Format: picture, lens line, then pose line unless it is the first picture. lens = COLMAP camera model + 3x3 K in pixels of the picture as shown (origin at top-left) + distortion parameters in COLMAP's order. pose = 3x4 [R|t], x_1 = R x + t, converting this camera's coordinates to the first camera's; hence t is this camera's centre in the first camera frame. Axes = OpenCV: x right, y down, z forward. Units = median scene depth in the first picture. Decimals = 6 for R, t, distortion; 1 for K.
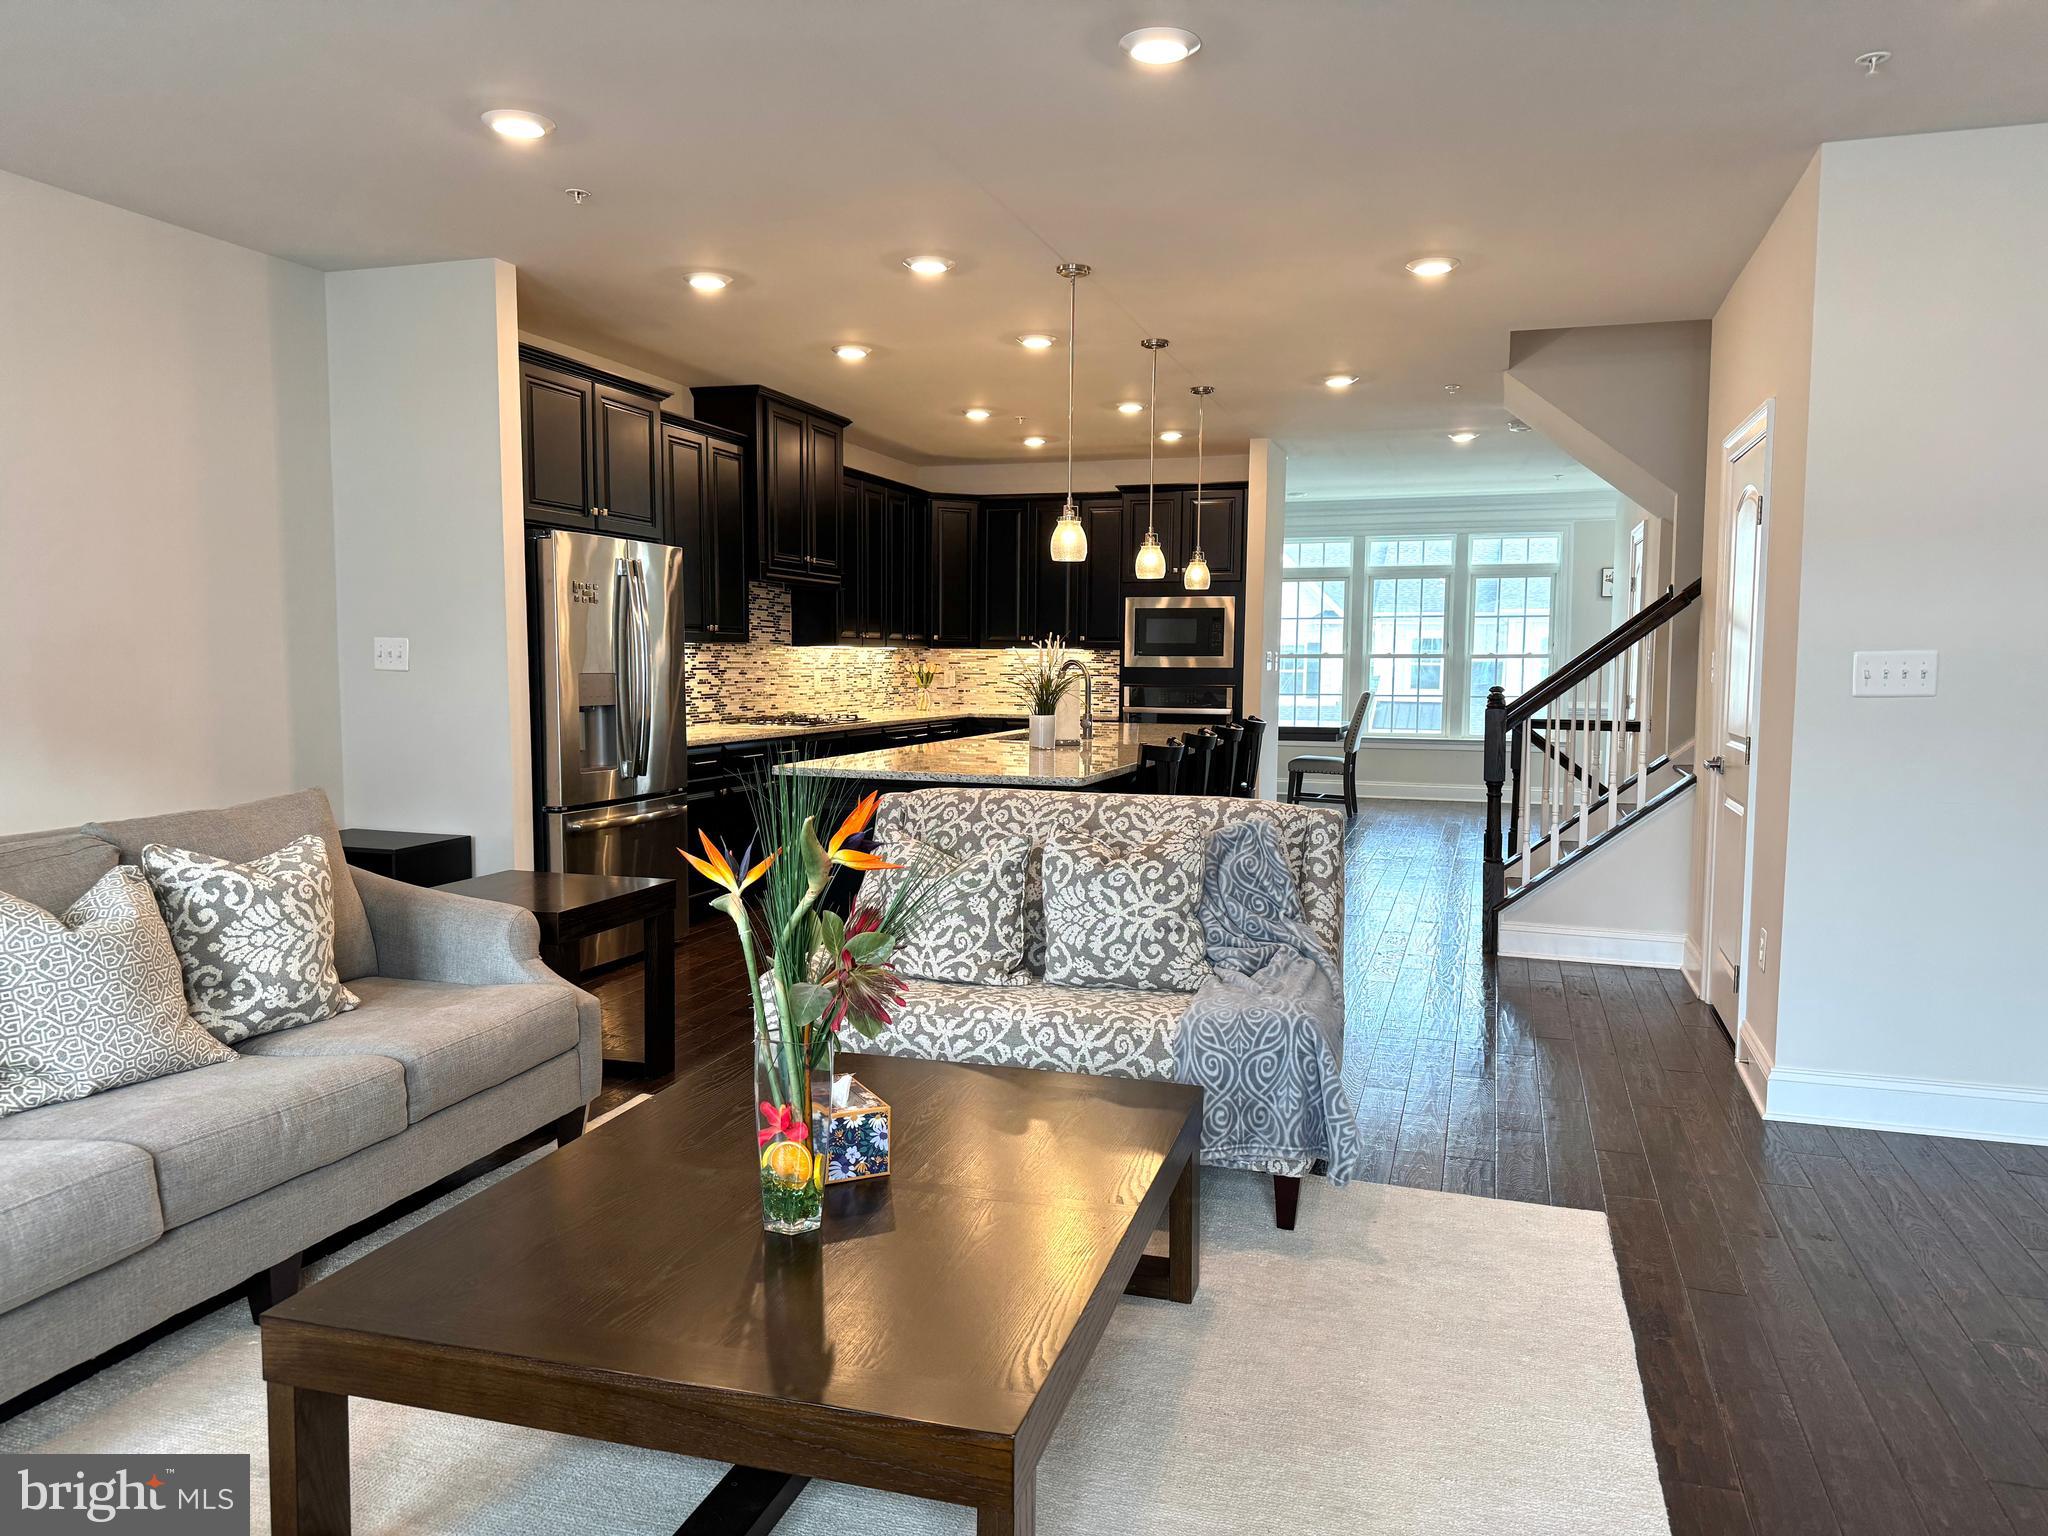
lens RADIAL K [[1397.2, 0, 999.9], [0, 1397.2, 763.3], [0, 0, 1]] dist [0.072025, -0.000301]
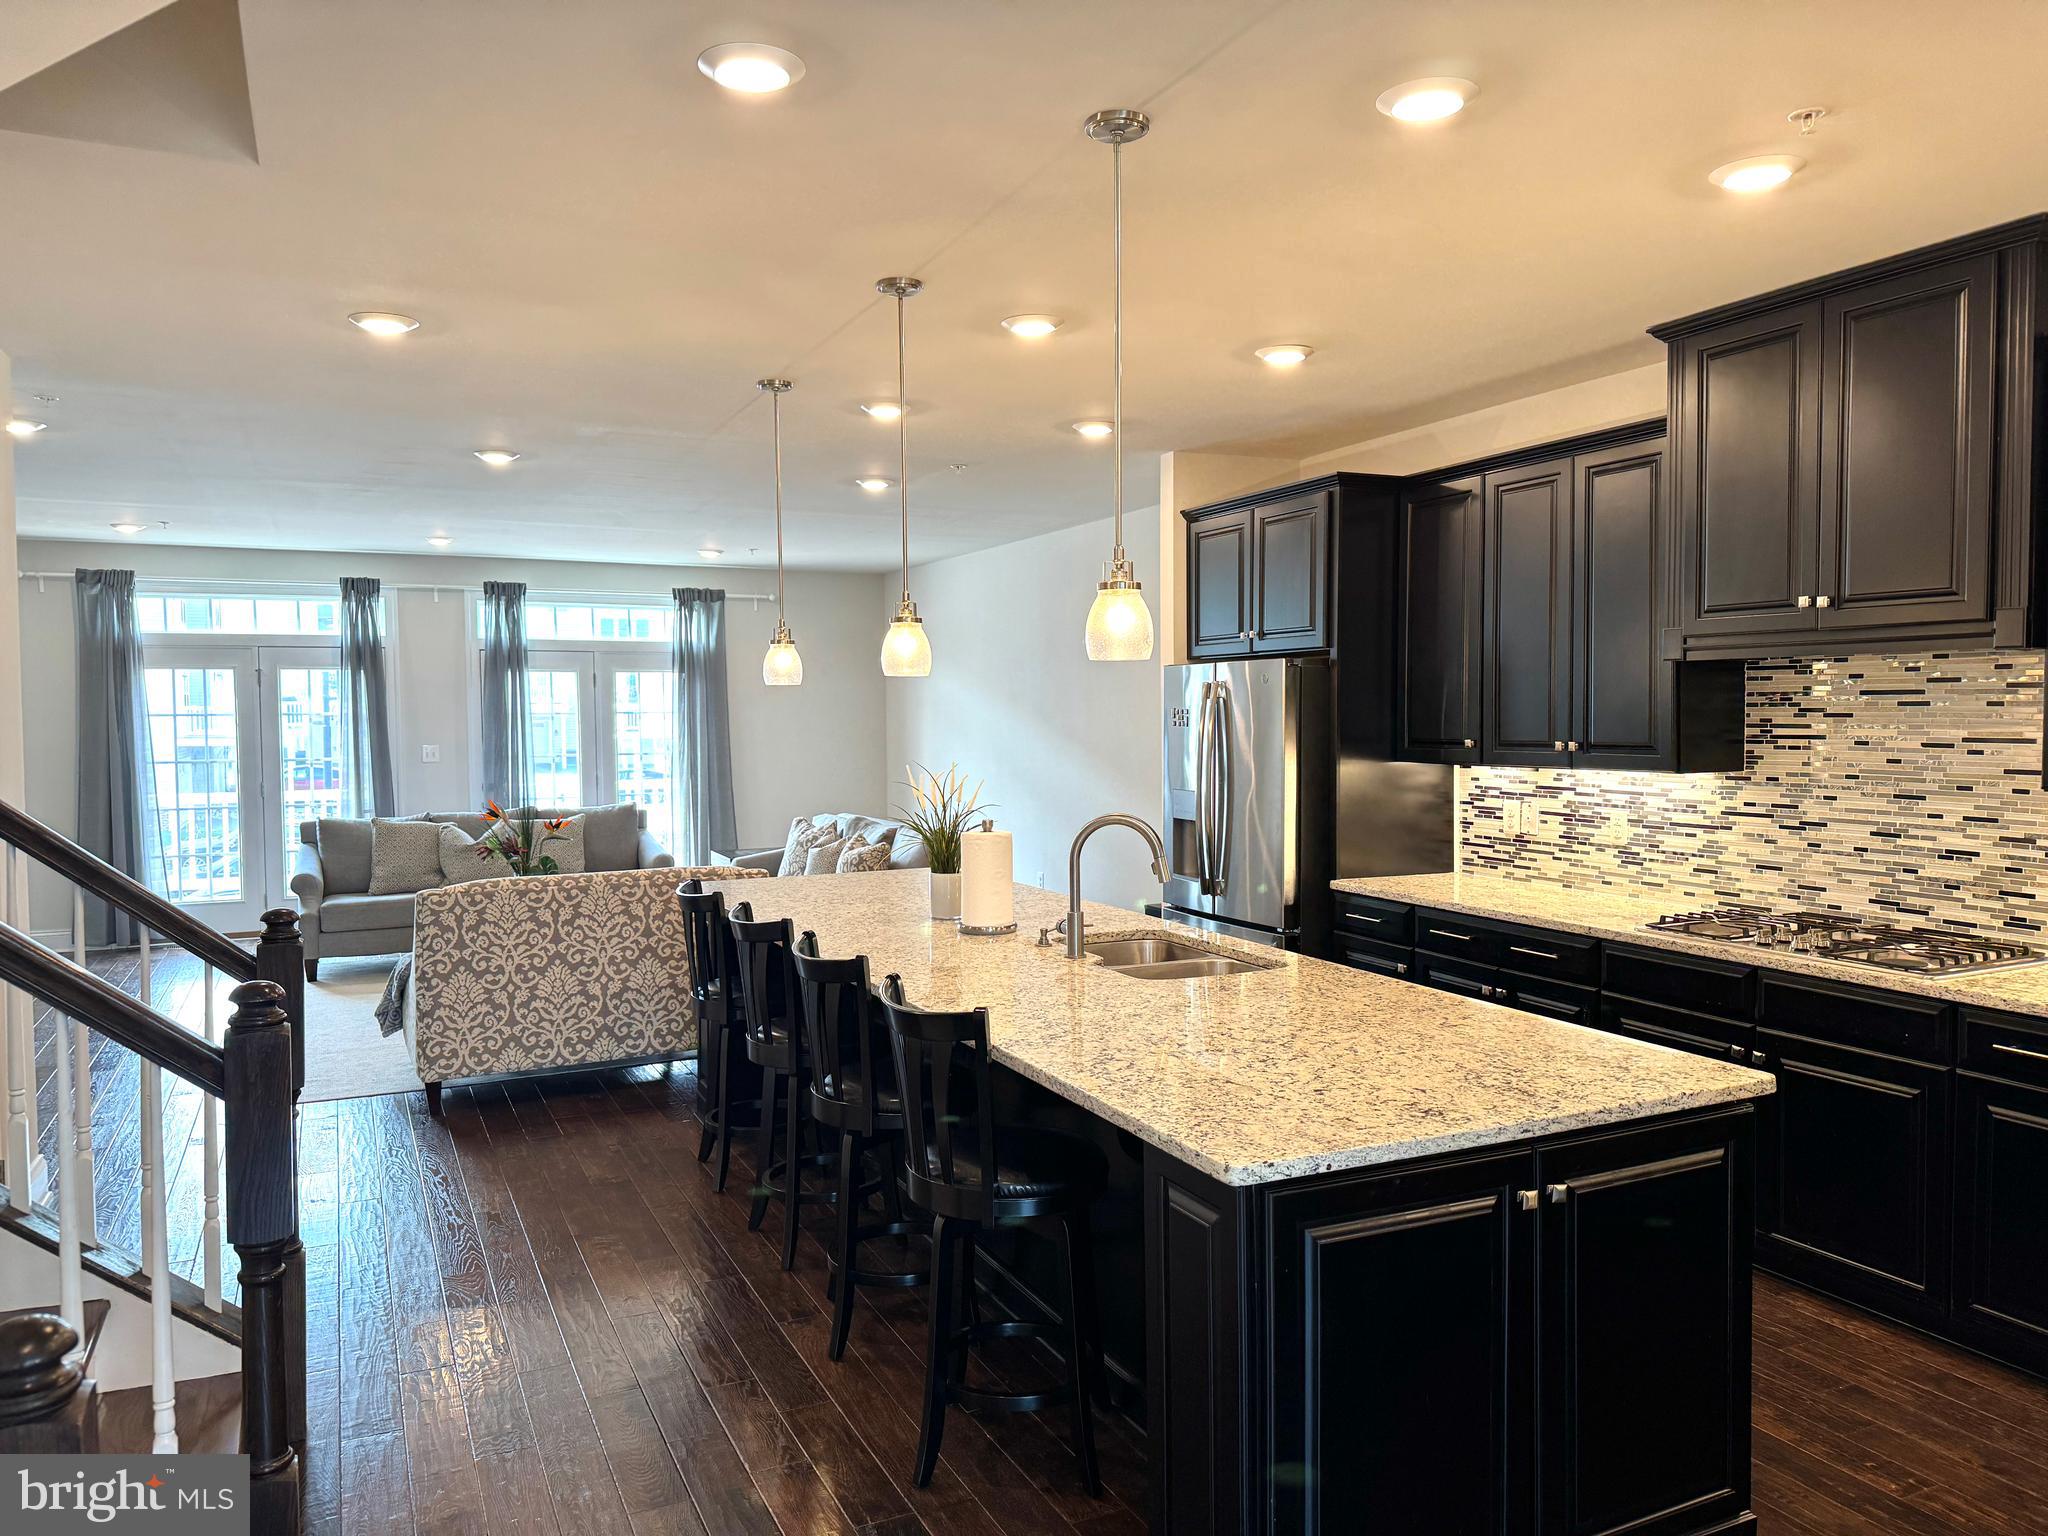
lens RADIAL K [[1433.5, 0, 1024.0], [0, 1433.5, 768.0], [0, 0, 1]] dist [0.012163, 0.000829]
pose [[-0.752519, 0.028252, -0.657964, 0.389779], [-0.044186, 0.994662, 0.093245, -0.126678], [0.657087, 0.099241, -0.747254, 1.232106]]
